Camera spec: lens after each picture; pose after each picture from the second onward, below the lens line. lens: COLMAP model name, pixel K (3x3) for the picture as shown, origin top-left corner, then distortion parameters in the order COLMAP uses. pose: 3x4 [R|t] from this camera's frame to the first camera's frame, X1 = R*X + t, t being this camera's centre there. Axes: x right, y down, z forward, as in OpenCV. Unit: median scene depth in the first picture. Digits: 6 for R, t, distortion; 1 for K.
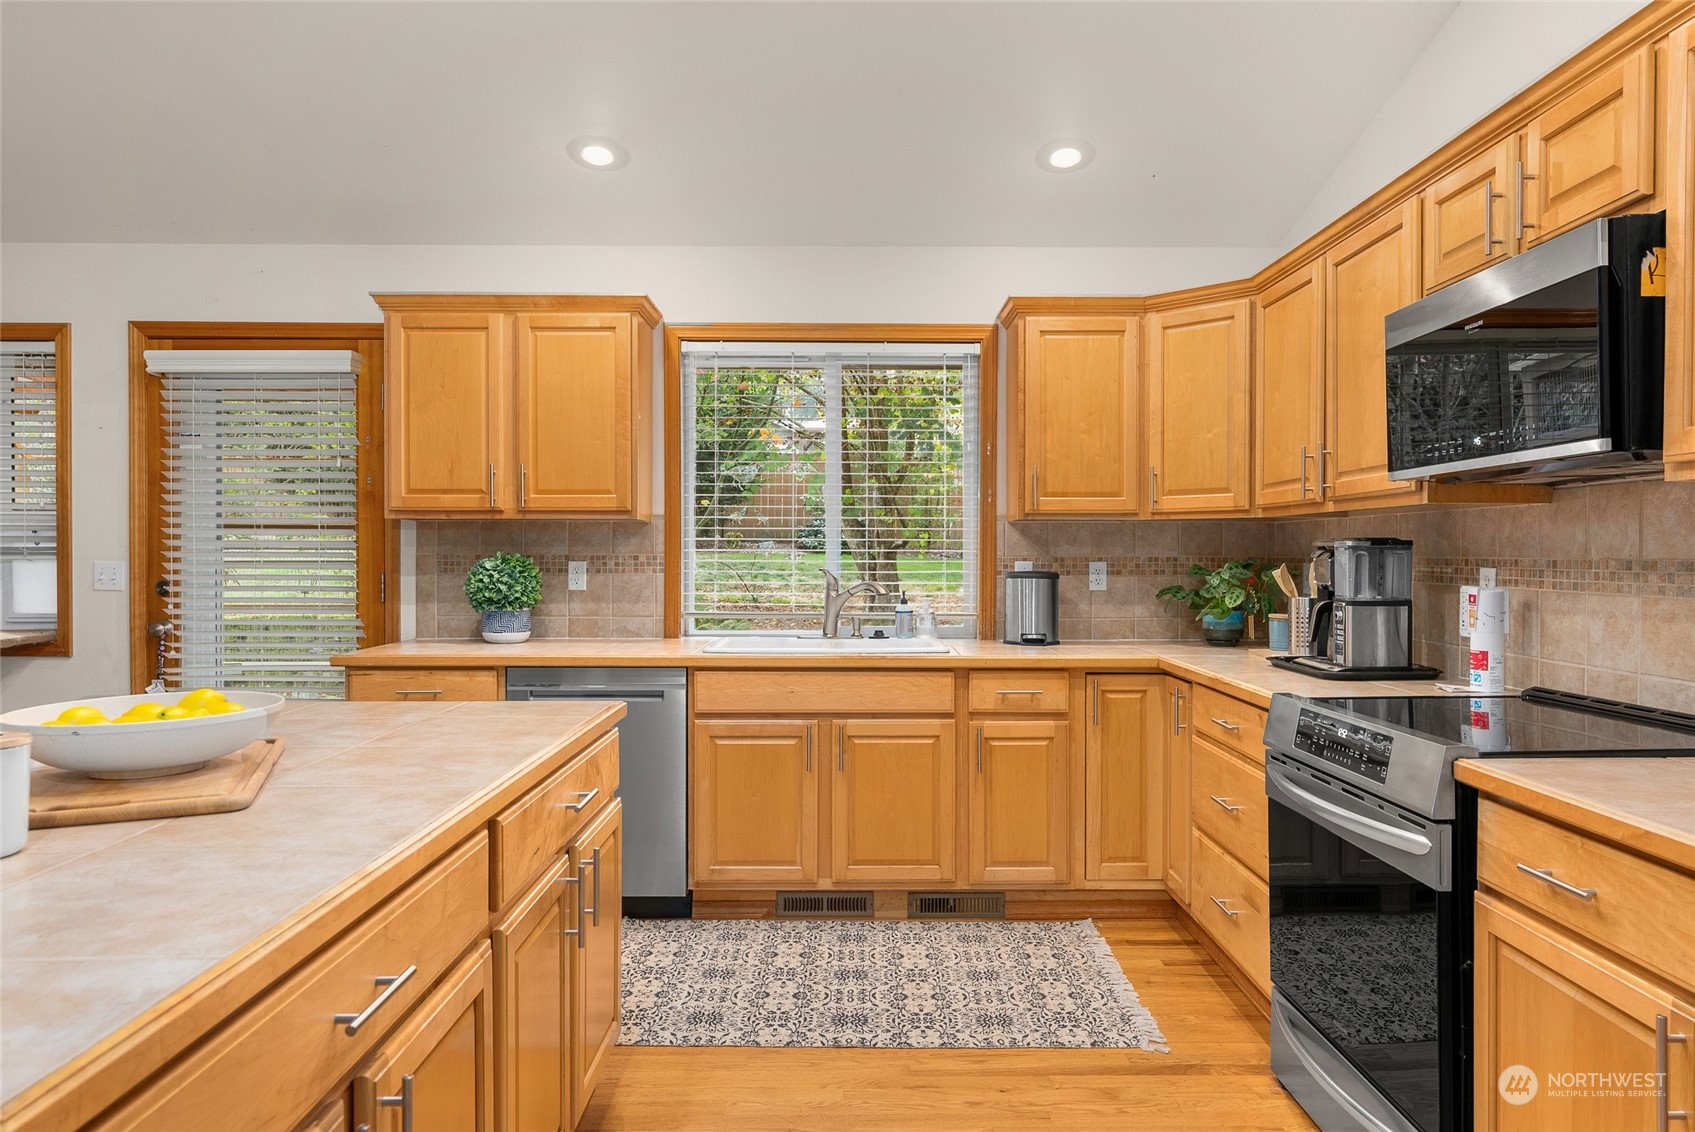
lens RADIAL K [[1074.0, 0, 849.0], [0, 1074.0, 560.9], [0, 0, 1]] dist [-0.000889, -0.000007]
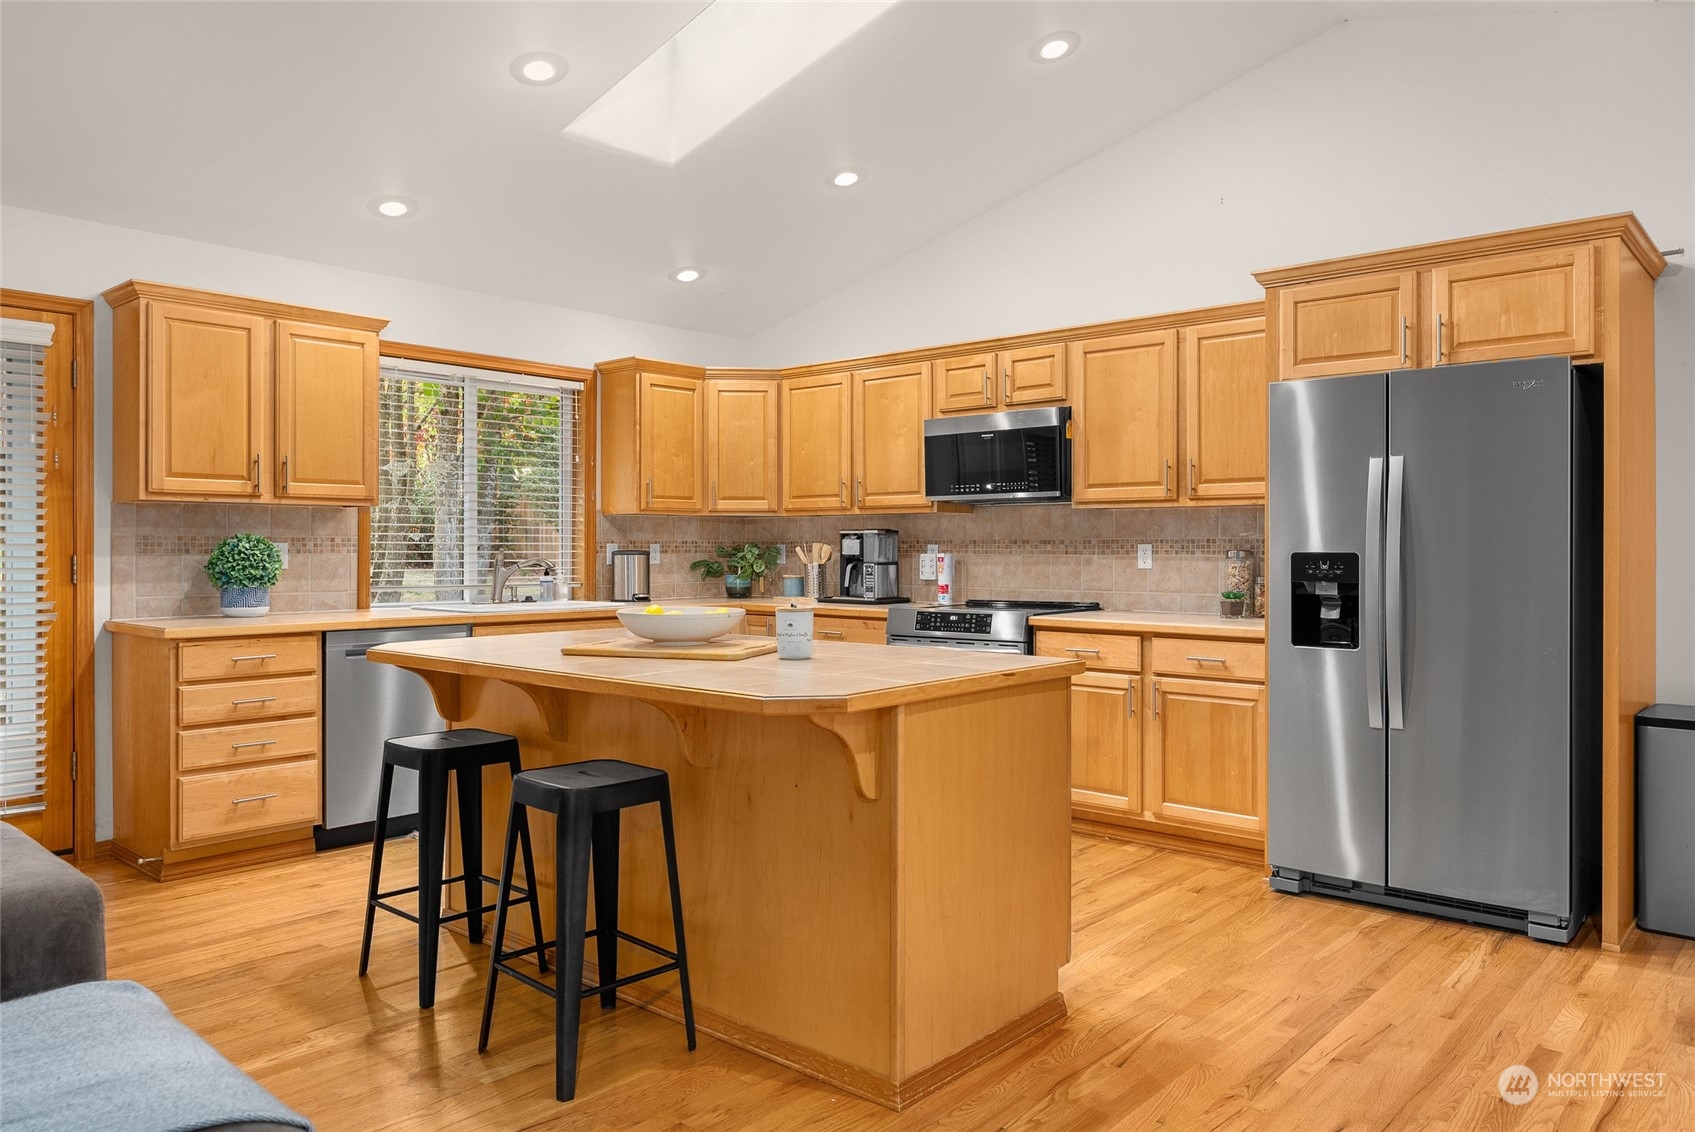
lens RADIAL K [[1074.0, 0, 849.0], [0, 1074.0, 560.9], [0, 0, 1]] dist [-0.000889, -0.000007]
pose [[0.687256, -0.009938, 0.726347, -0.690151], [0.004997, 0.999947, 0.008953, 0.012948], [-0.726398, -0.002524, 0.687270, -0.189026]]
